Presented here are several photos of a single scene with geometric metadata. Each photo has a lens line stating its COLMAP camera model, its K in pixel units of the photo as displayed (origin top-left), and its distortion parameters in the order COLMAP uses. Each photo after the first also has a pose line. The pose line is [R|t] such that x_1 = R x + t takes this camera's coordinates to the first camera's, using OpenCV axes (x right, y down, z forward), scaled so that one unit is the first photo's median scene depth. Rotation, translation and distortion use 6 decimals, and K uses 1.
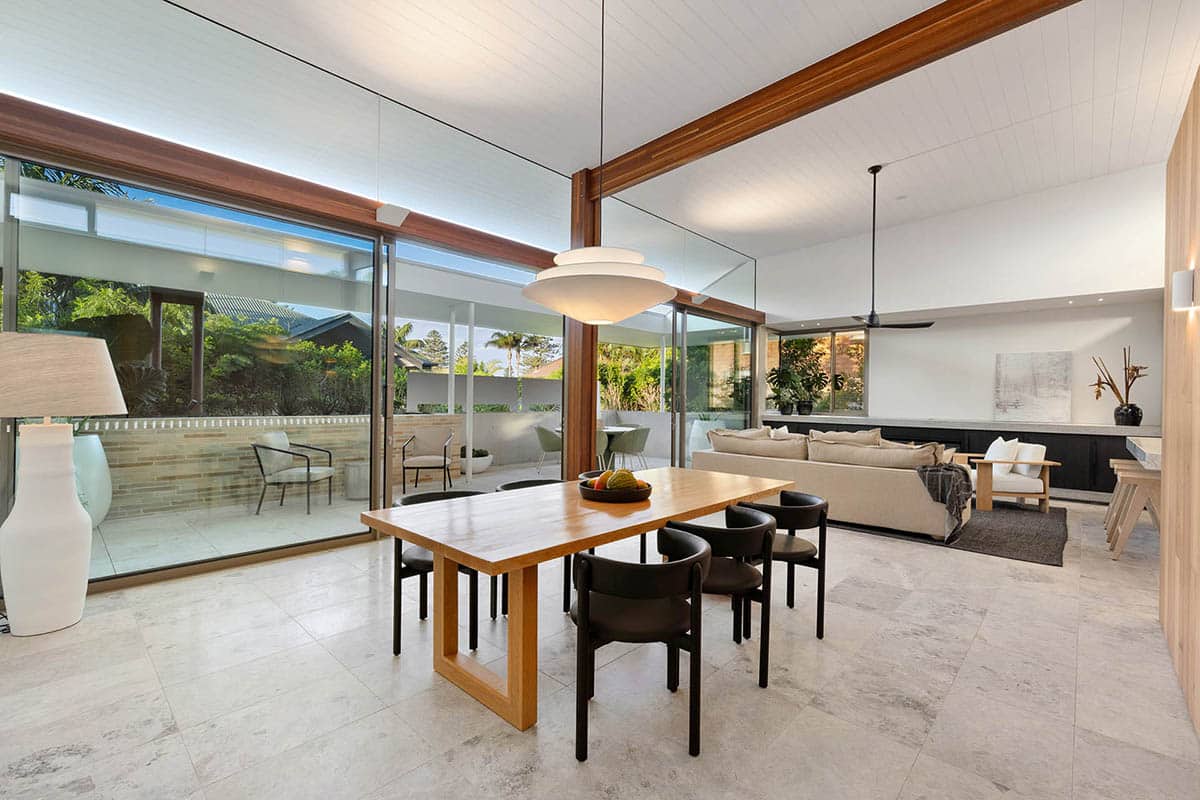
lens RADIAL K [[524.8, 0, 599.6], [0, 524.8, 402.0], [0, 0, 1]] dist [-0.002081, 0.000436]
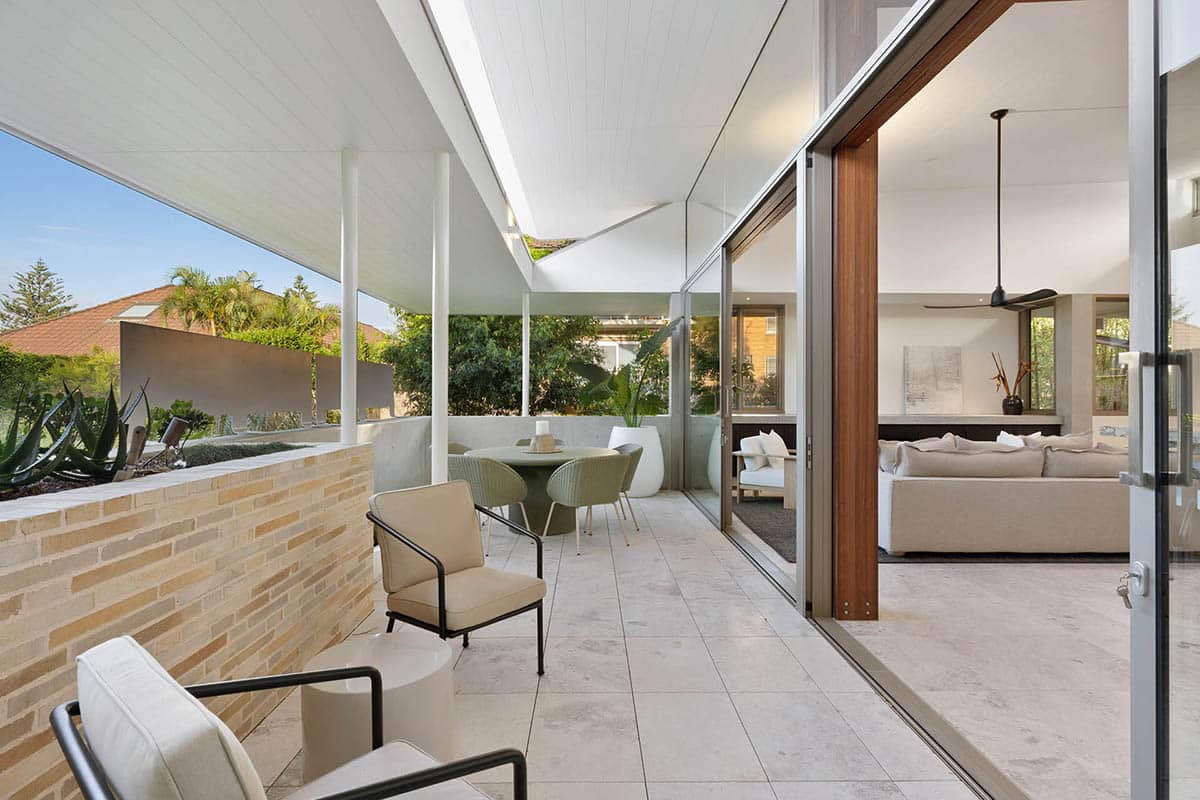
lens RADIAL K [[627.0, 0, 602.1], [0, 627.0, 398.9], [0, 0, 1]] dist [0.012803, 0.000894]
pose [[0.655607, -0.014996, 0.754953, -0.529177], [0.008497, 0.999886, 0.012483, -0.012665], [-0.755054, -0.001769, 0.655660, 0.684308]]
